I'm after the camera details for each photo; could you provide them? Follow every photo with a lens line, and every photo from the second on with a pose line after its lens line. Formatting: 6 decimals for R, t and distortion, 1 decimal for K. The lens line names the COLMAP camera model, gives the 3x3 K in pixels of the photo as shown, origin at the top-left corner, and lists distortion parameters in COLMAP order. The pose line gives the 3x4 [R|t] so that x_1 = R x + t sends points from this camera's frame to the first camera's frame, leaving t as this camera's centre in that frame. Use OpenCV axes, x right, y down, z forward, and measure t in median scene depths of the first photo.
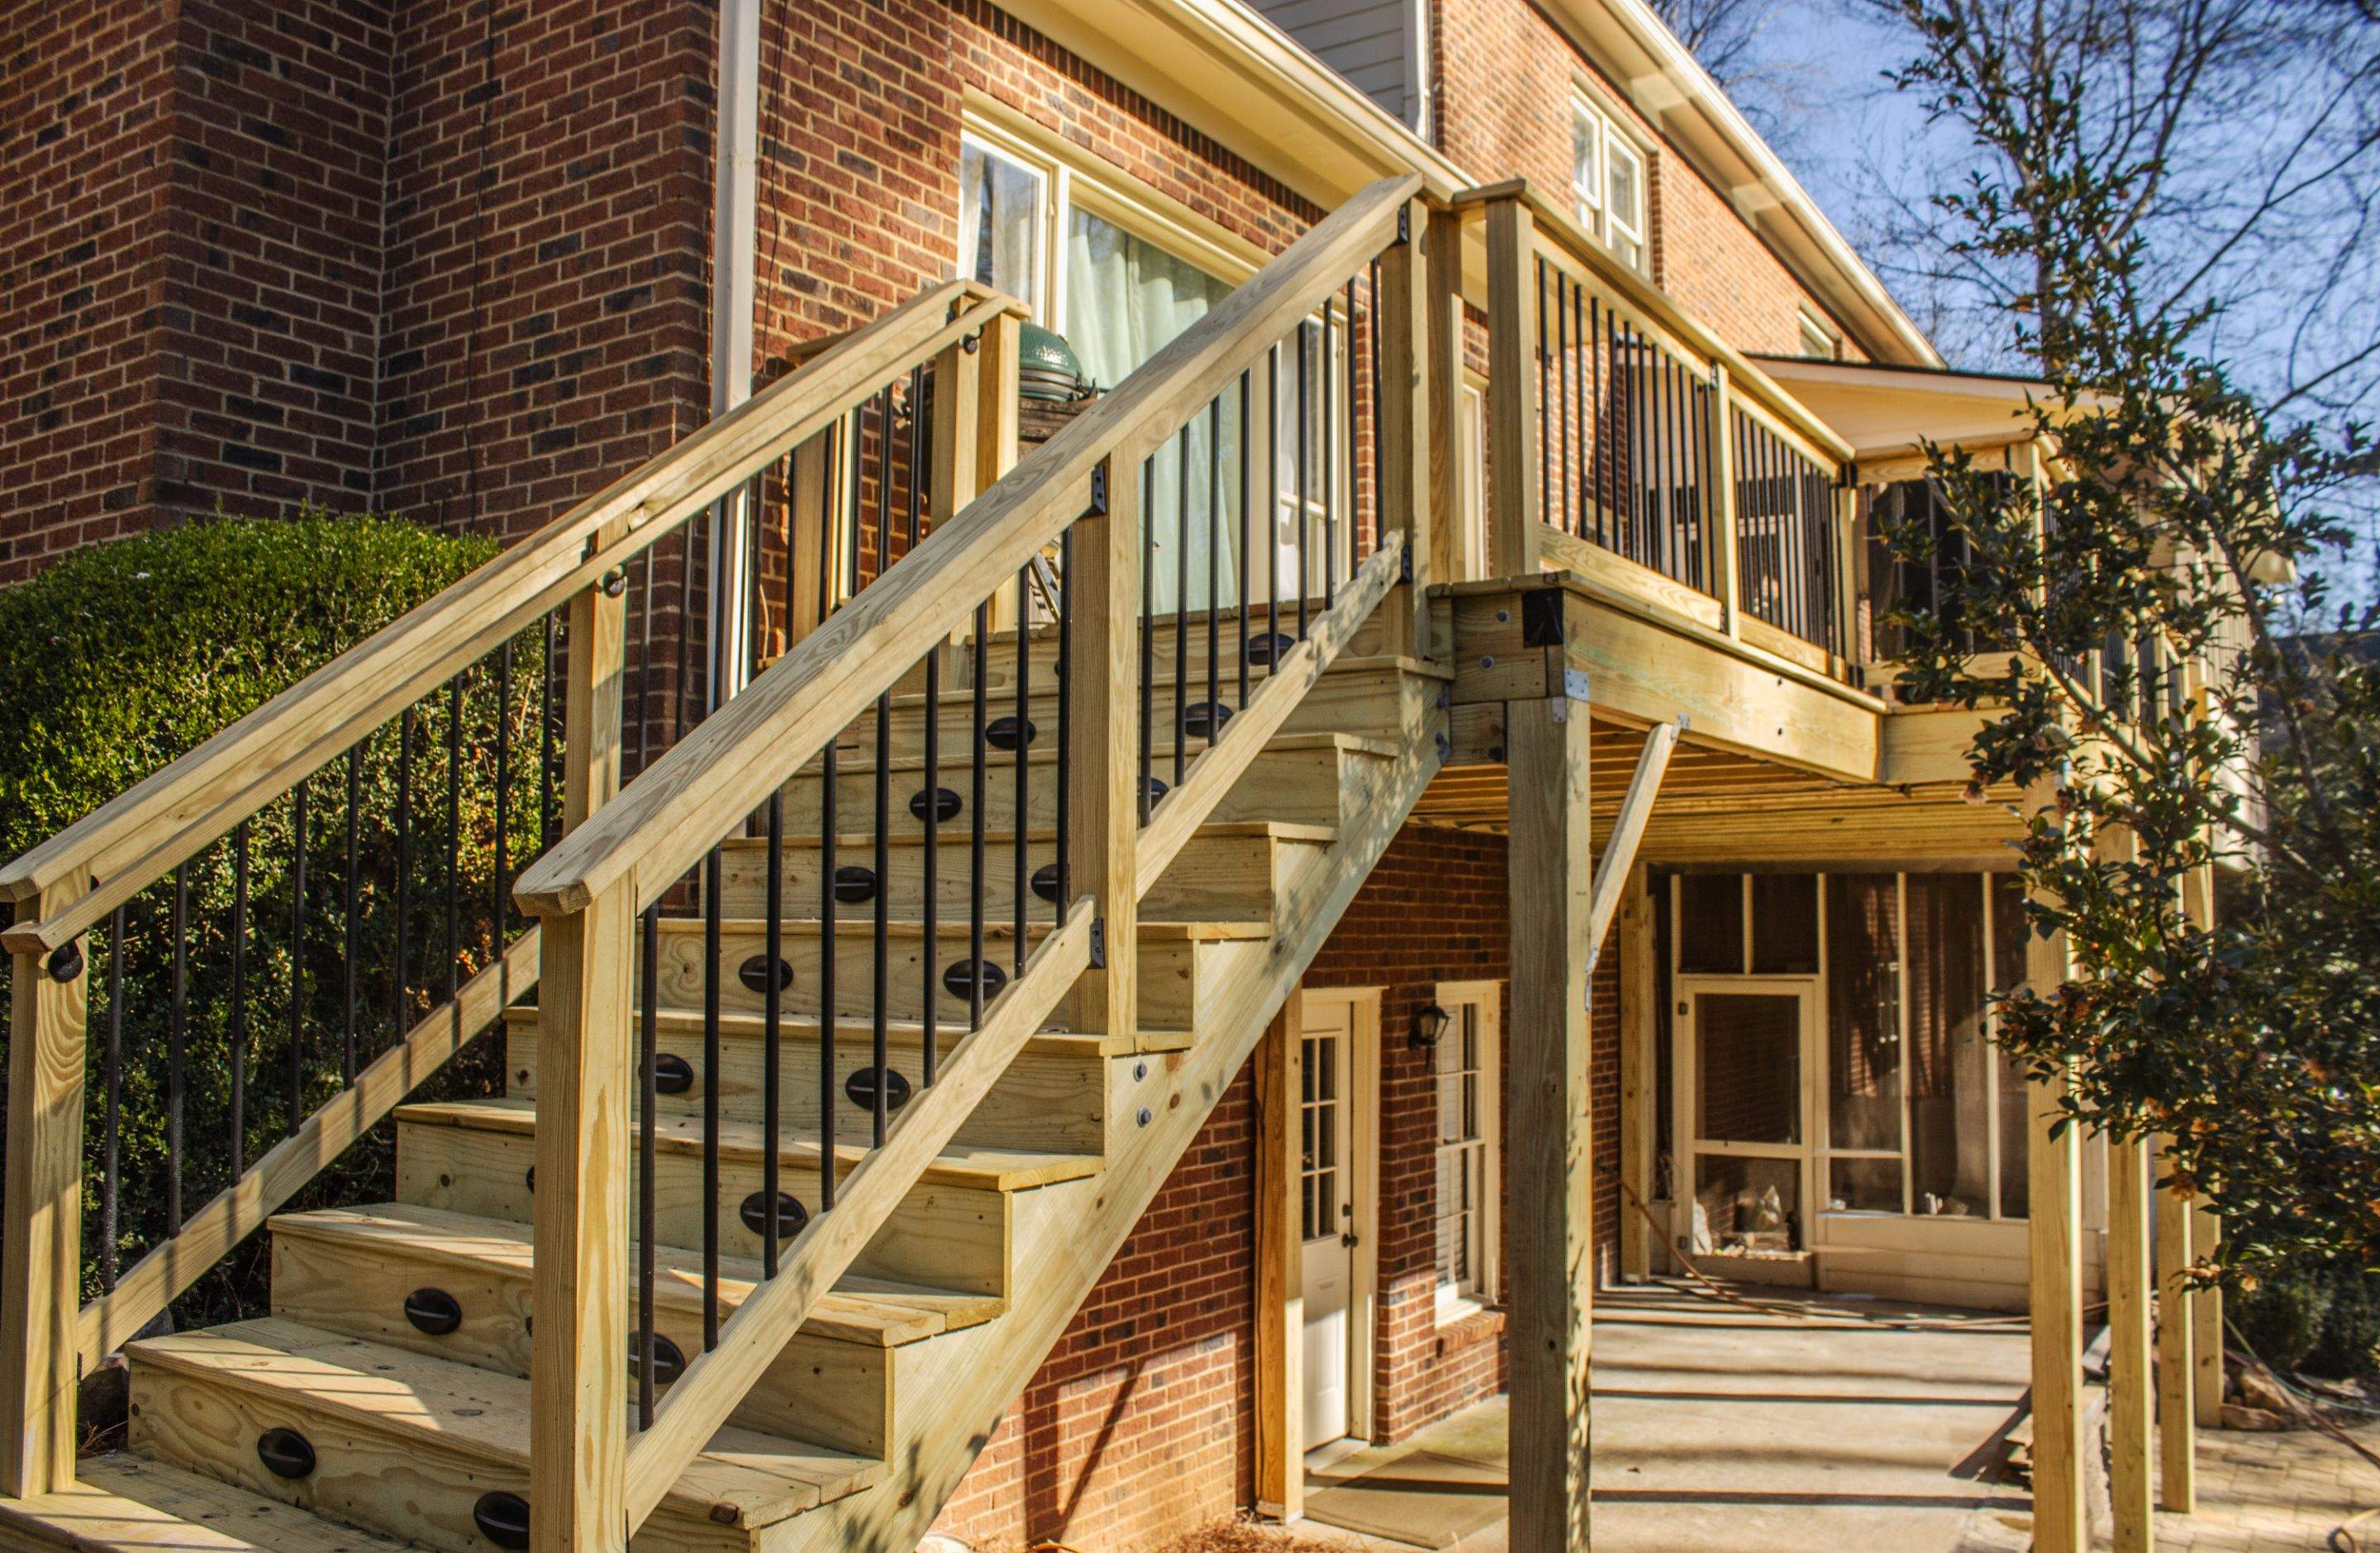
lens RADIAL K [[1953.0, 0, 1188.6], [0, 1953.0, 796.5], [0, 0, 1]] dist [-0.168799, 0.142553]
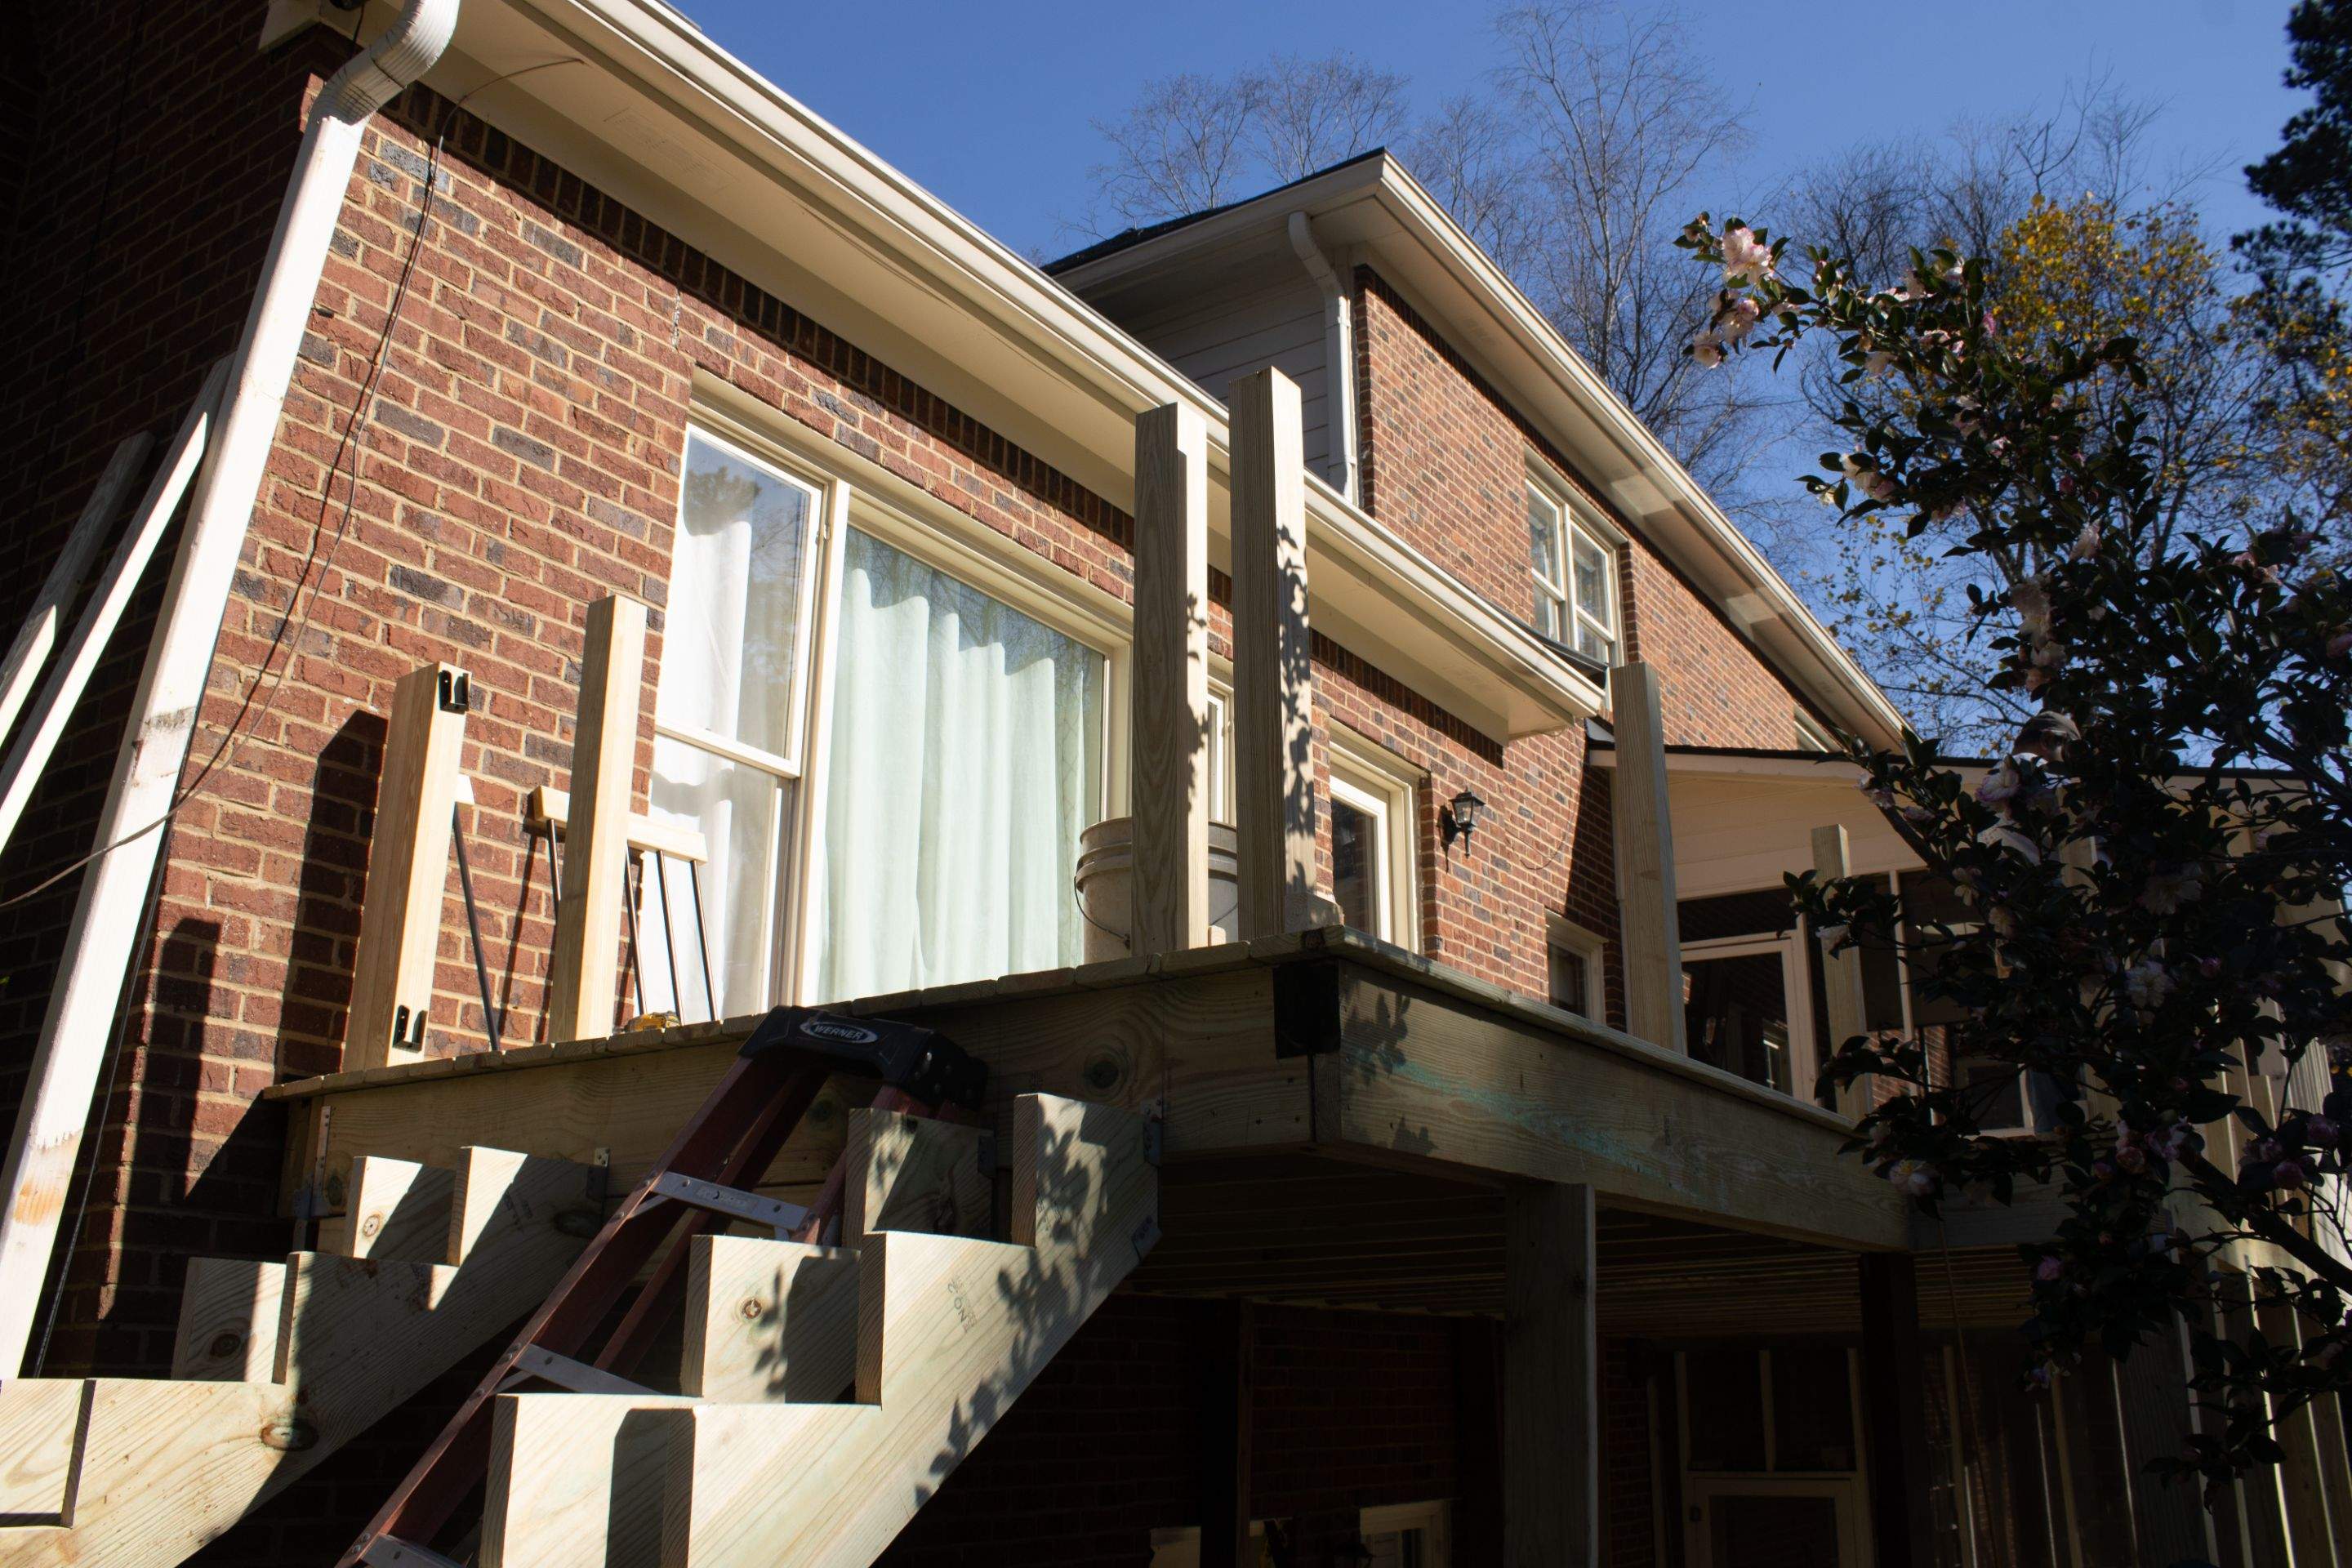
lens RADIAL K [[1953.6, 0, 1175.2], [0, 1953.6, 781.1], [0, 0, 1]] dist [-0.170843, 0.146685]
pose [[0.999823, -0.005908, -0.017849, 0.106766], [0.001530, 0.971755, -0.235985, -0.012801], [0.018739, 0.235916, 0.971593, 0.279644]]
